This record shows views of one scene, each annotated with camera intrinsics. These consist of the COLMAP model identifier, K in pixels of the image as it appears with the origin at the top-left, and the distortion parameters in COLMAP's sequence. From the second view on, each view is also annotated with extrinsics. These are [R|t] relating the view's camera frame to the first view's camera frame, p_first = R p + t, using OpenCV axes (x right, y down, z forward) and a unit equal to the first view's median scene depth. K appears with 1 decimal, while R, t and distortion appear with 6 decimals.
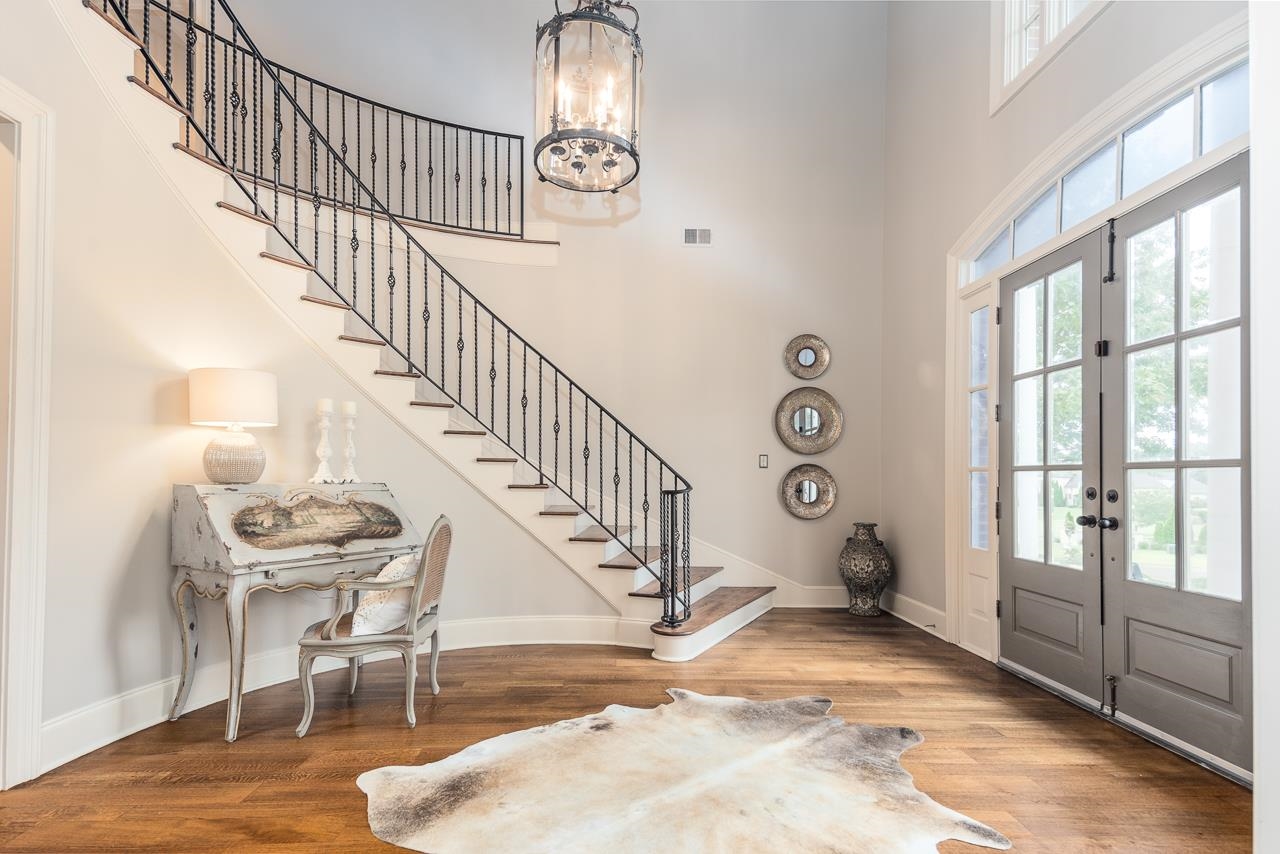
lens RADIAL K [[614.0, 0, 637.0], [0, 614.0, 422.5], [0, 0, 1]] dist [0.056641, -0.000273]
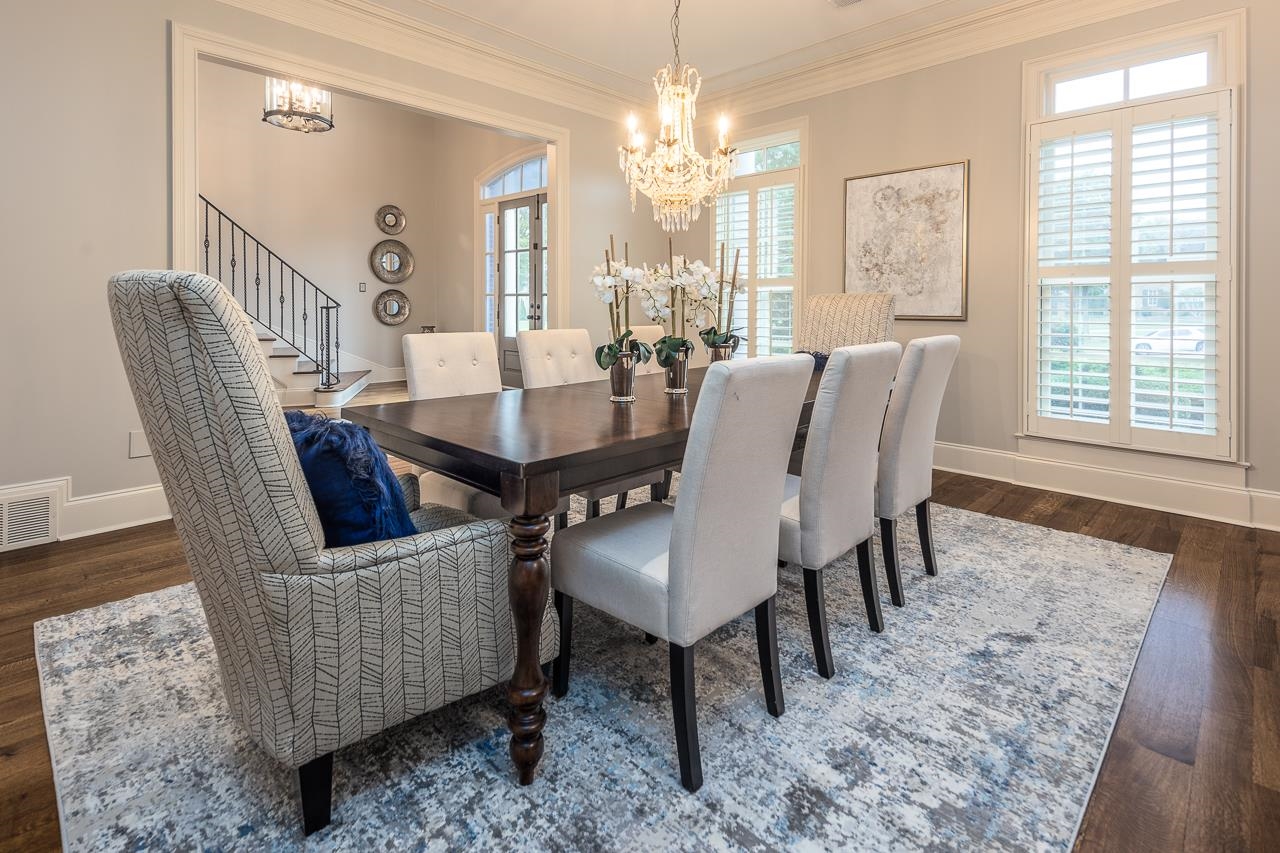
lens RADIAL K [[614.0, 0, 637.0], [0, 614.0, 422.0], [0, 0, 1]] dist [0.056641, -0.000273]
pose [[0.726531, -0.136607, 0.673417, -0.533559], [-0.061492, 0.963180, 0.261729, -0.084832], [-0.684376, -0.231565, 0.691381, -0.842265]]
